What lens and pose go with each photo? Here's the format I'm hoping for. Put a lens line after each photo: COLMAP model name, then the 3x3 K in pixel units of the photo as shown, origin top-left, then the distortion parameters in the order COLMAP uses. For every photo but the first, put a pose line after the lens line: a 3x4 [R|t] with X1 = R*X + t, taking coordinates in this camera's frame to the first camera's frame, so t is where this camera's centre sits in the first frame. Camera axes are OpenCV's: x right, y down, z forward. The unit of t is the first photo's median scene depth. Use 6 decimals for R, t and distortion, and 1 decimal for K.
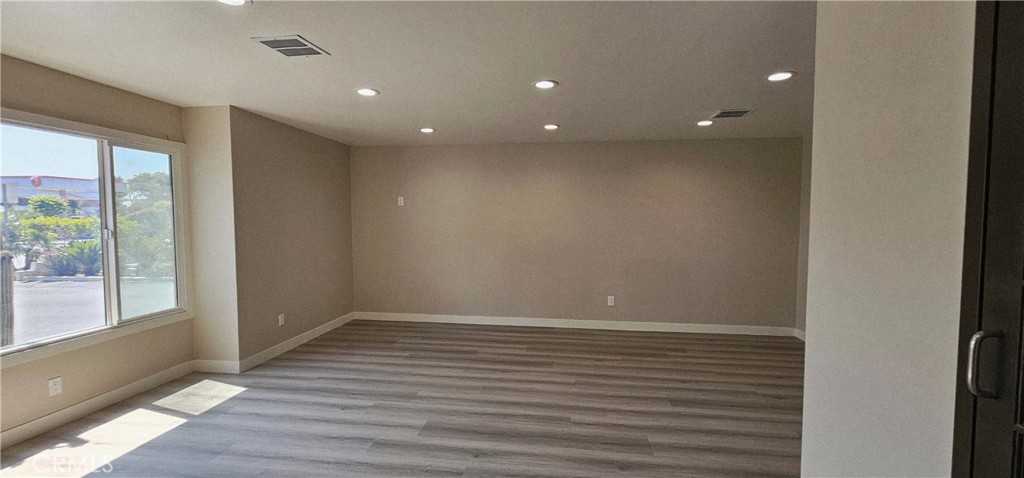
lens RADIAL K [[420.8, 0, 503.4], [0, 420.8, 241.6], [0, 0, 1]] dist [-0.000889, -0.001110]
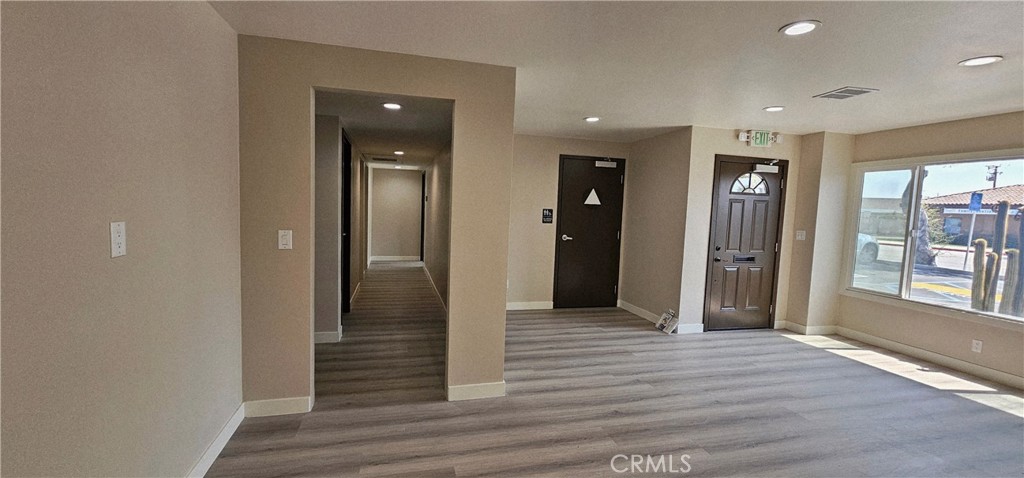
lens RADIAL K [[420.8, 0, 503.4], [0, 420.8, 241.6], [0, 0, 1]] dist [-0.000889, -0.001110]
pose [[-0.921760, -0.002304, -0.387754, 0.891904], [-0.056916, 0.989955, 0.129418, -0.078996], [0.383561, 0.141361, -0.912633, 1.612793]]
